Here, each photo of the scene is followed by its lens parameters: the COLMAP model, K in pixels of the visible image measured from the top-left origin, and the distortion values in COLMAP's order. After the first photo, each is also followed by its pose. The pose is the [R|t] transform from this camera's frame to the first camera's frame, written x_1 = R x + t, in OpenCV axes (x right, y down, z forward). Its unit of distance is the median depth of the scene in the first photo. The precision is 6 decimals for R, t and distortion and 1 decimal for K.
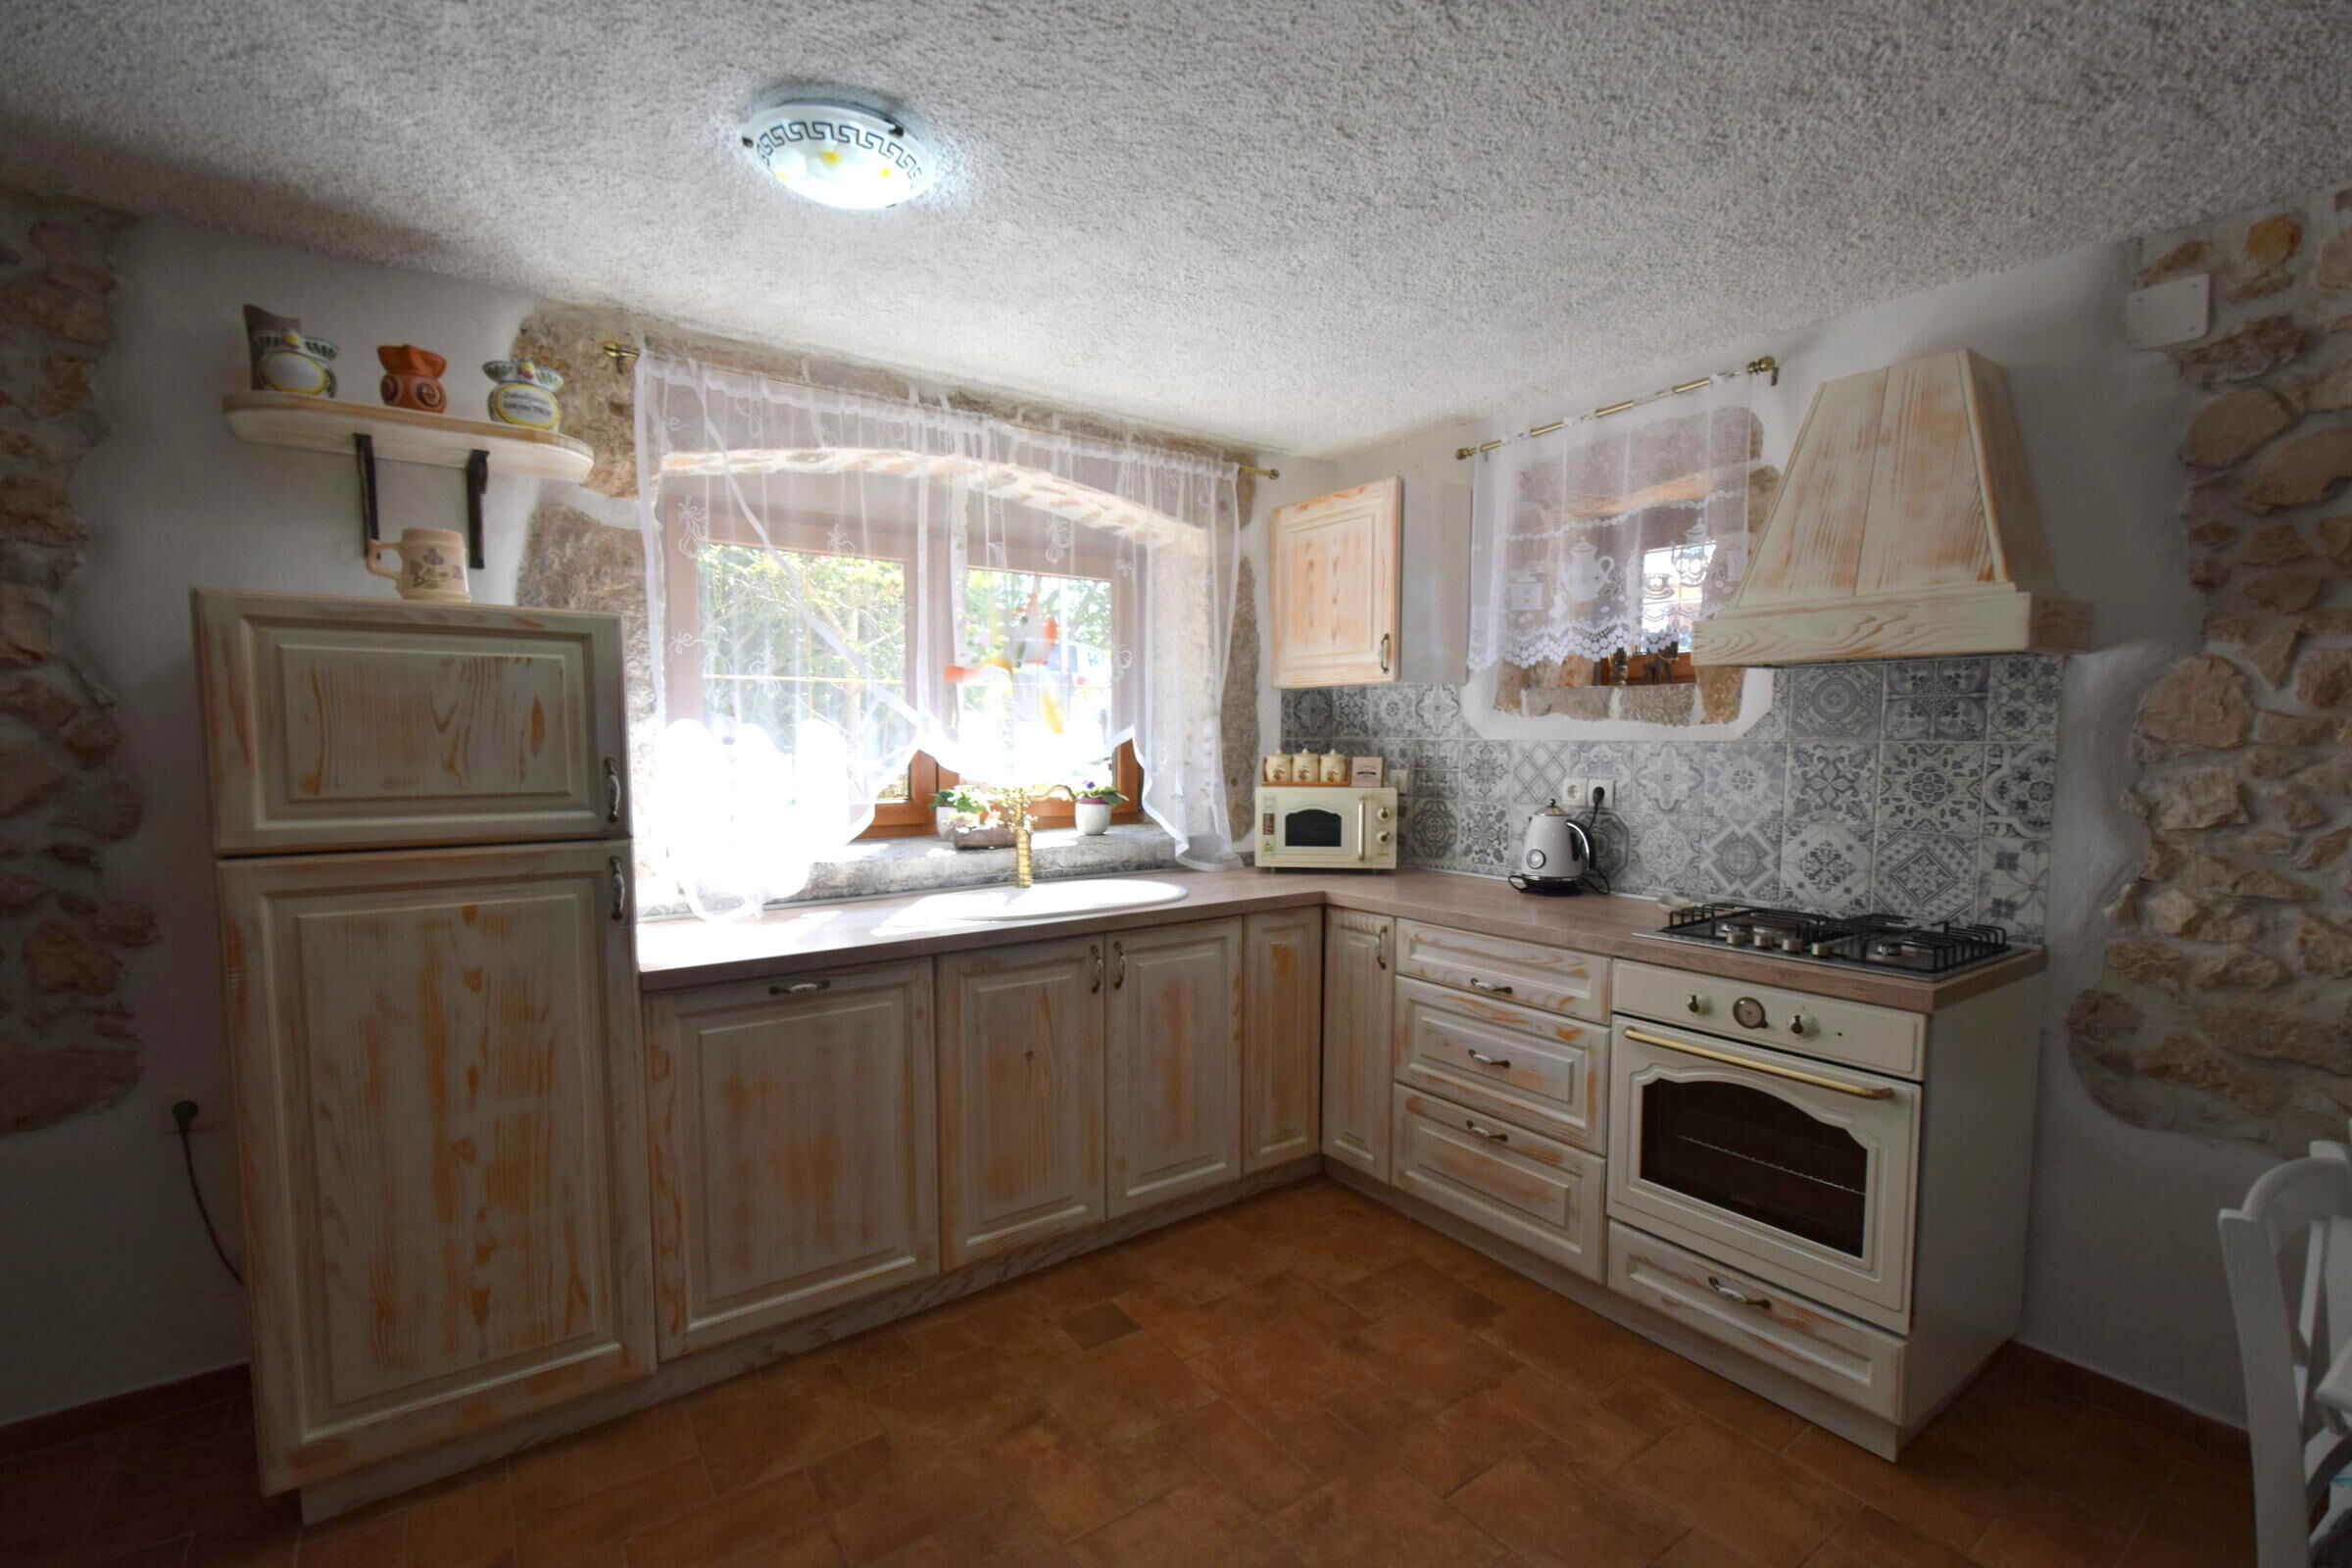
lens RADIAL K [[1028.5, 0, 1185.9], [0, 1028.5, 817.3], [0, 0, 1]] dist [0.005706, -0.007920]
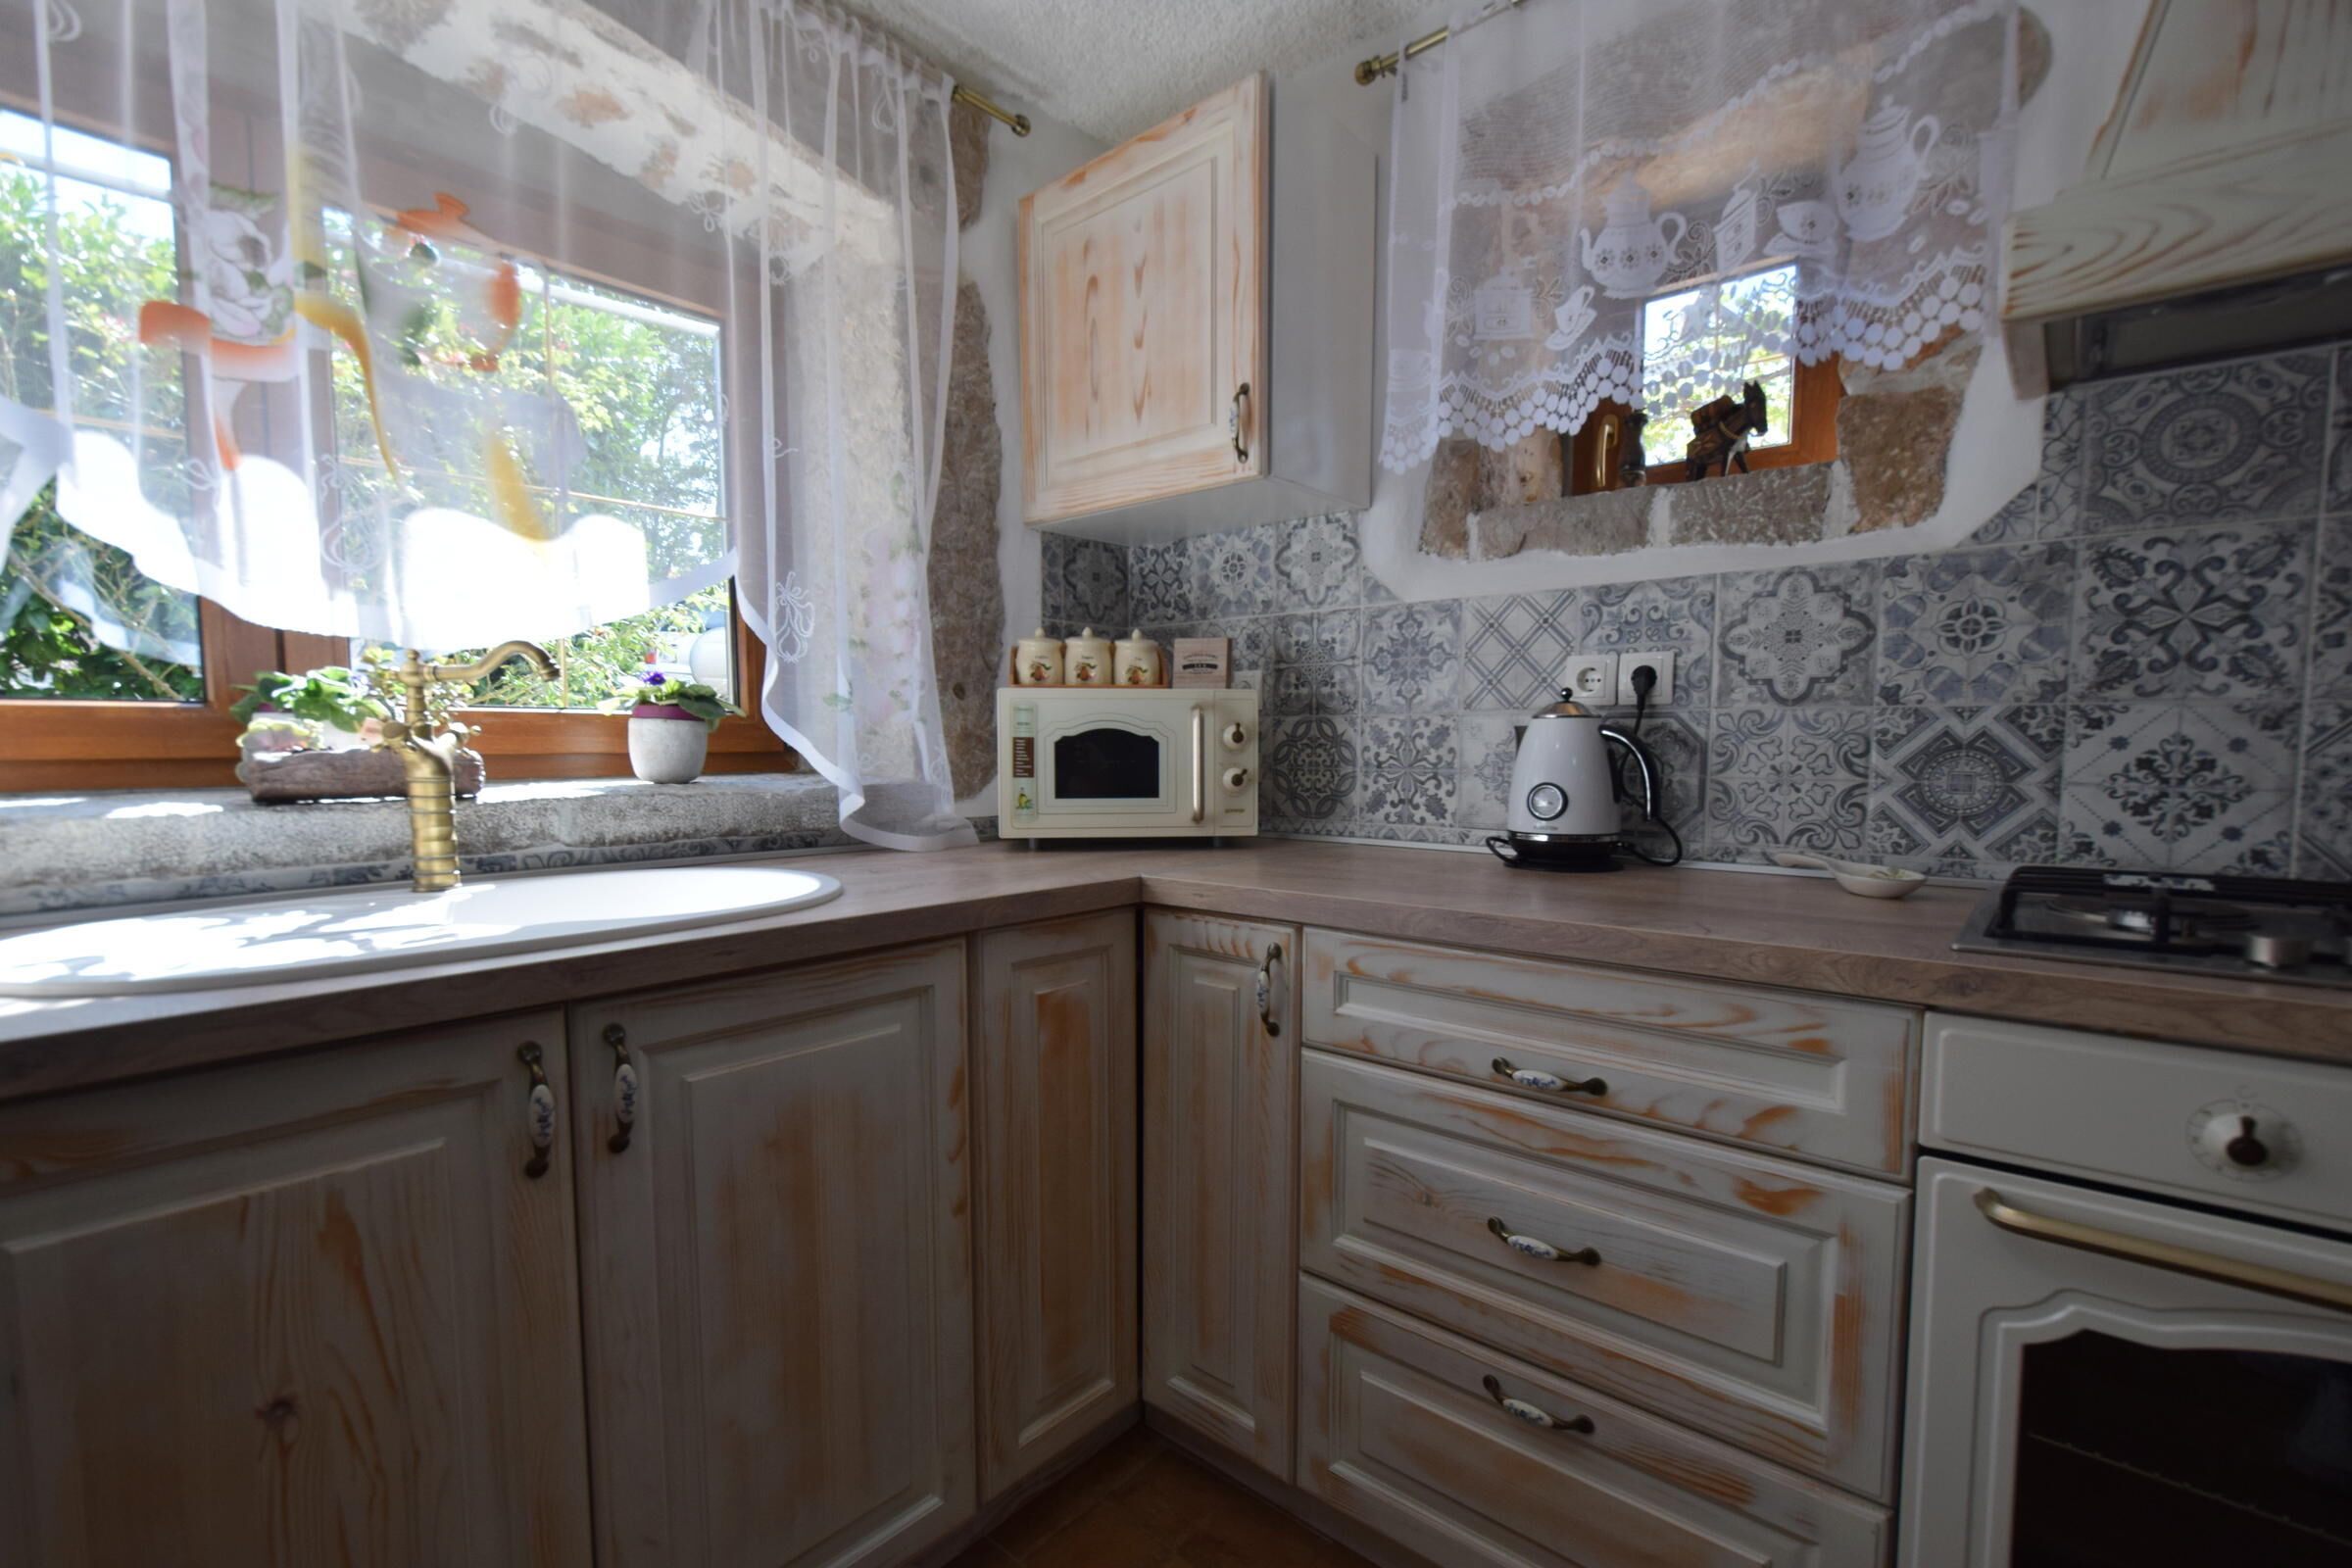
lens RADIAL K [[1024.3, 0, 1185.1], [0, 1024.3, 821.0], [0, 0, 1]] dist [0.005298, -0.007049]
pose [[0.971768, -0.018159, 0.235240, 0.049947], [0.018540, 0.999828, 0.000593, 0.055018], [-0.235210, 0.003785, 0.971937, 0.637838]]
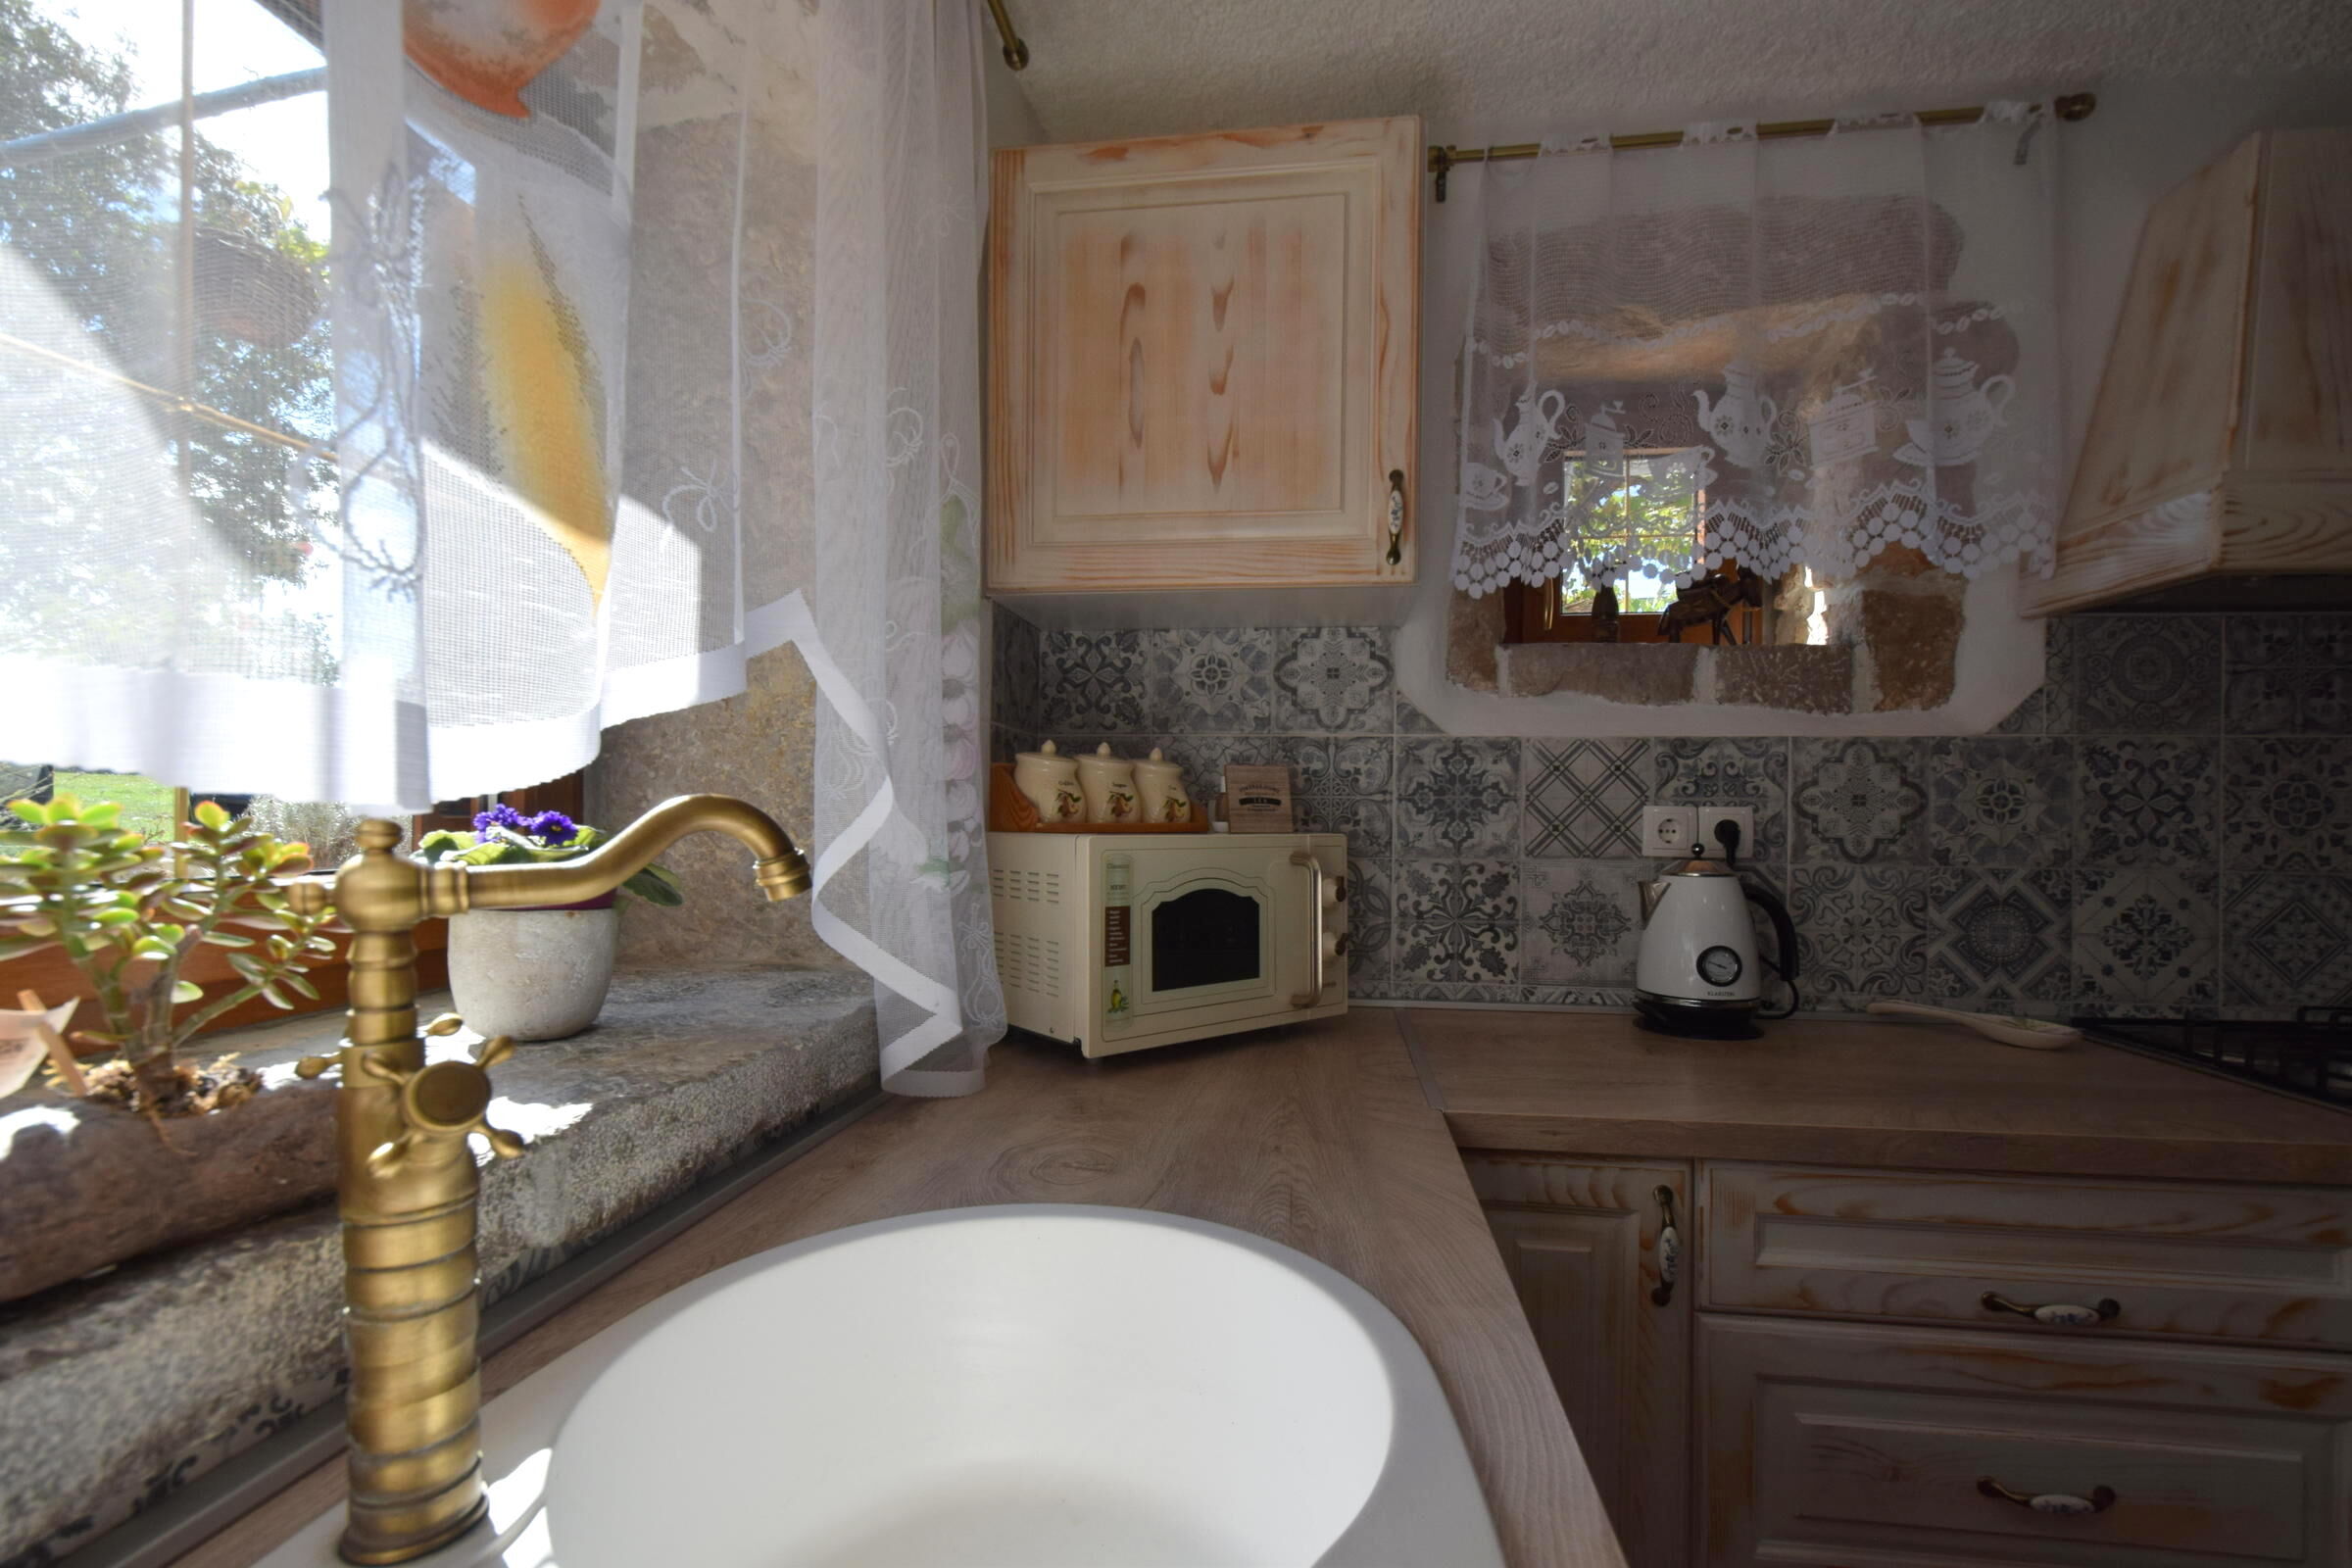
lens RADIAL K [[1024.3, 0, 1185.1], [0, 1024.3, 821.0], [0, 0, 1]] dist [0.005298, -0.007049]
pose [[0.681661, 0.002640, 0.731663, -0.226628], [0.049689, 0.997518, -0.049892, -0.019598], [-0.729979, 0.070366, 0.679838, 0.997596]]
